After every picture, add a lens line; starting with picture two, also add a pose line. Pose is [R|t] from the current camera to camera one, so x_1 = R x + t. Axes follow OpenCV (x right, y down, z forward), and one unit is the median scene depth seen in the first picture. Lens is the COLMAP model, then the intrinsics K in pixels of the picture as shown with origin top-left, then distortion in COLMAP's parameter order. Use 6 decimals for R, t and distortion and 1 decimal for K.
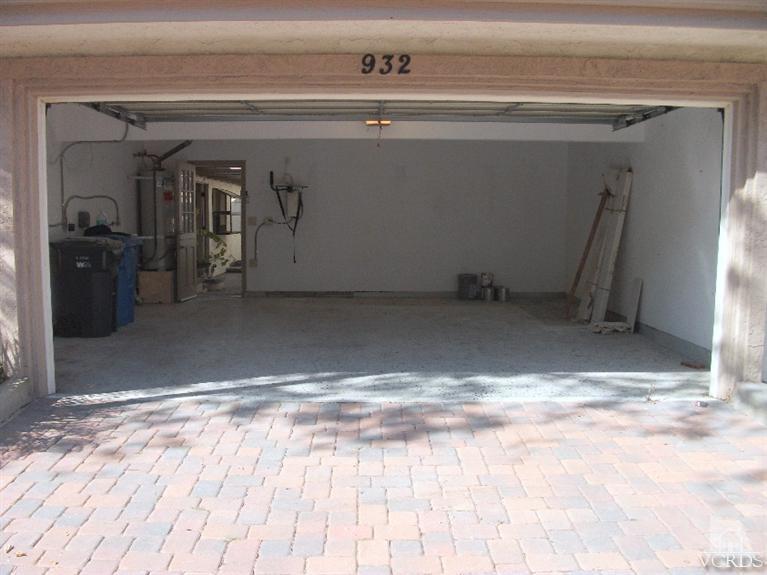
lens RADIAL K [[738.0, 0, 347.6], [0, 738.0, 304.9], [0, 0, 1]] dist [-0.162950, 0.164815]
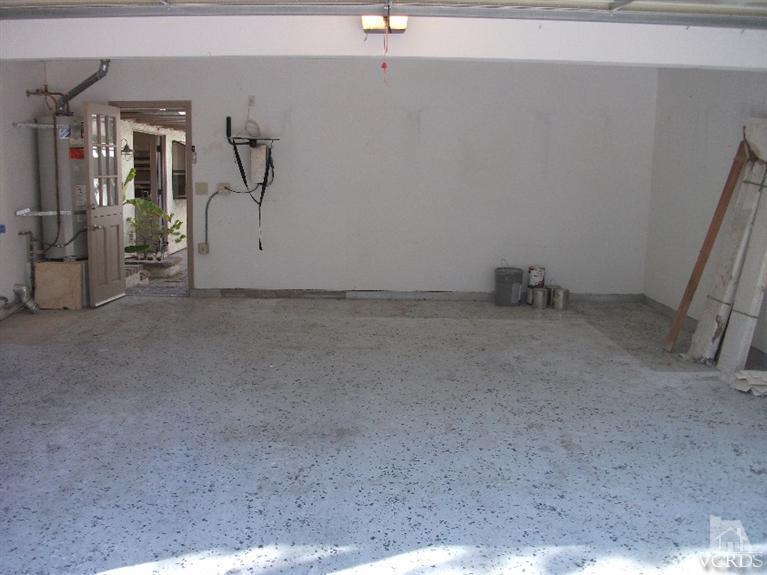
lens RADIAL K [[738.0, 0, 347.6], [0, 738.0, 304.9], [0, 0, 1]] dist [-0.162950, 0.164815]
pose [[0.999956, 0.009047, -0.002341, 0.012060], [-0.008878, 0.997896, 0.064223, -0.051229], [0.002917, -0.064200, 0.997933, 0.309013]]
